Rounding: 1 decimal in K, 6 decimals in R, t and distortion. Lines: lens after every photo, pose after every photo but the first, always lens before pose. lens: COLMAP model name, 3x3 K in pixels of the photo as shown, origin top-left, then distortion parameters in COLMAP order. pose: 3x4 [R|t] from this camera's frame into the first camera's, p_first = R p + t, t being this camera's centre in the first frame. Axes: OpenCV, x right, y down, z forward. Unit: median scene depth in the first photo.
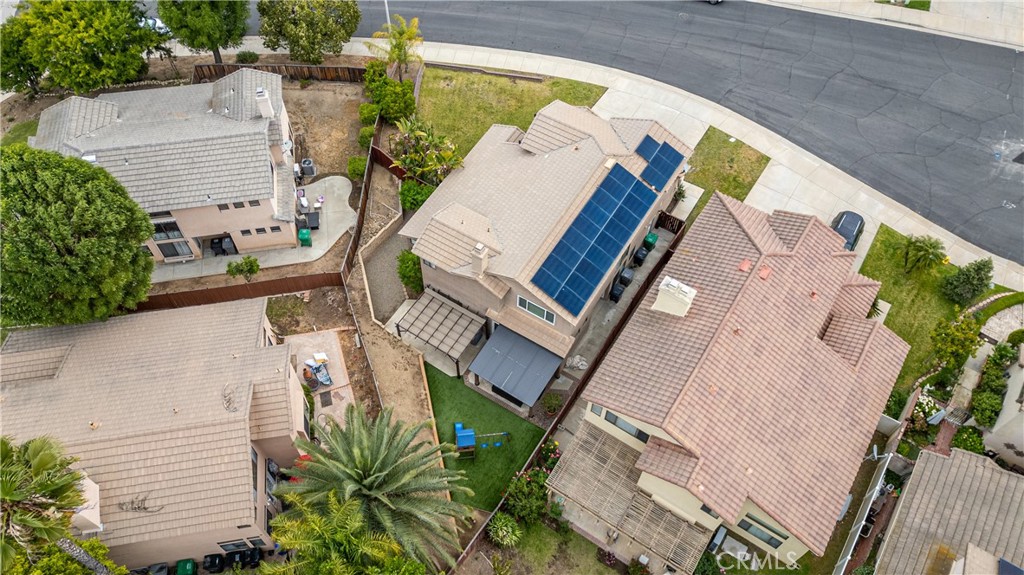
lens RADIAL K [[776.2, 0, 483.0], [0, 776.2, 286.7], [0, 0, 1]] dist [0.028891, -0.001643]
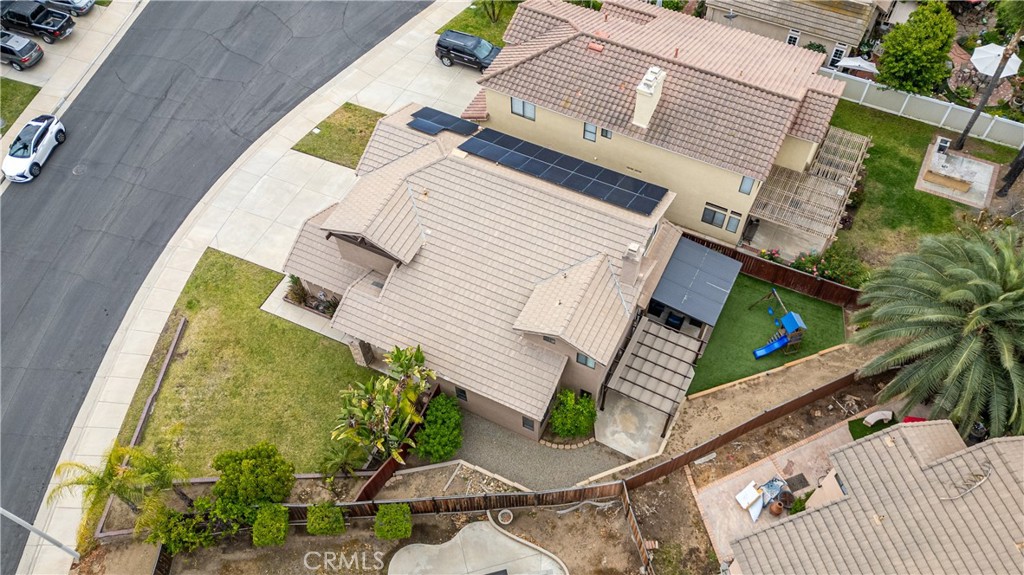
lens RADIAL K [[771.7, 0, 518.2], [0, 771.7, 309.6], [0, 0, 1]] dist [0.040184, 0.001368]
pose [[-0.107286, -0.820118, 0.562047, -0.361174], [0.842509, 0.225161, 0.489368, -0.389306], [-0.527891, 0.526032, 0.666800, 0.429229]]
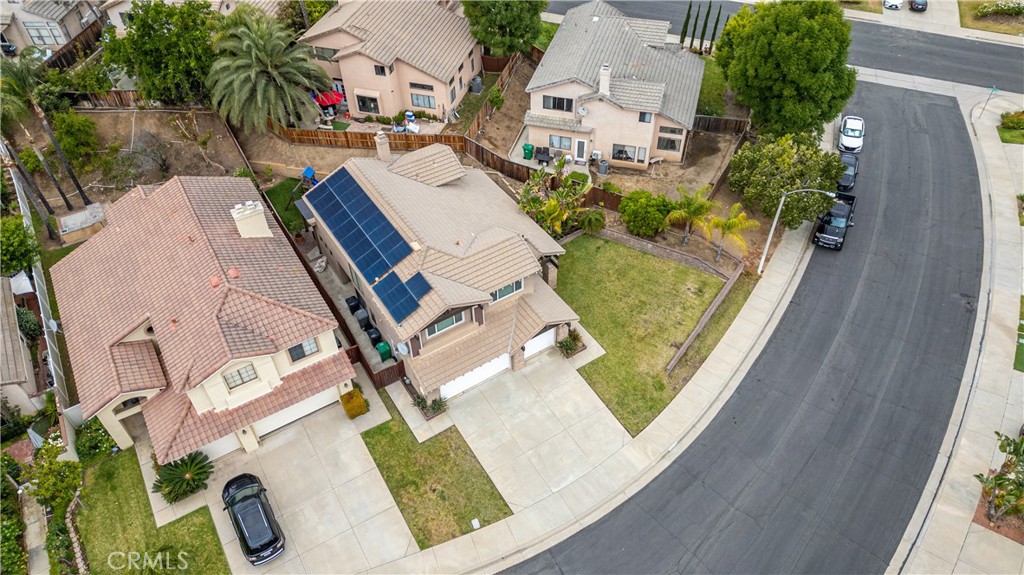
lens RADIAL K [[715.4, 0, 515.9], [0, 715.4, 290.0], [0, 0, 1]] dist [0.043456, -0.000498]
pose [[-0.415623, 0.653514, -0.632596, 0.602194], [-0.752287, 0.143907, 0.642927, -0.692962], [0.511196, 0.743109, 0.431819, 0.598465]]
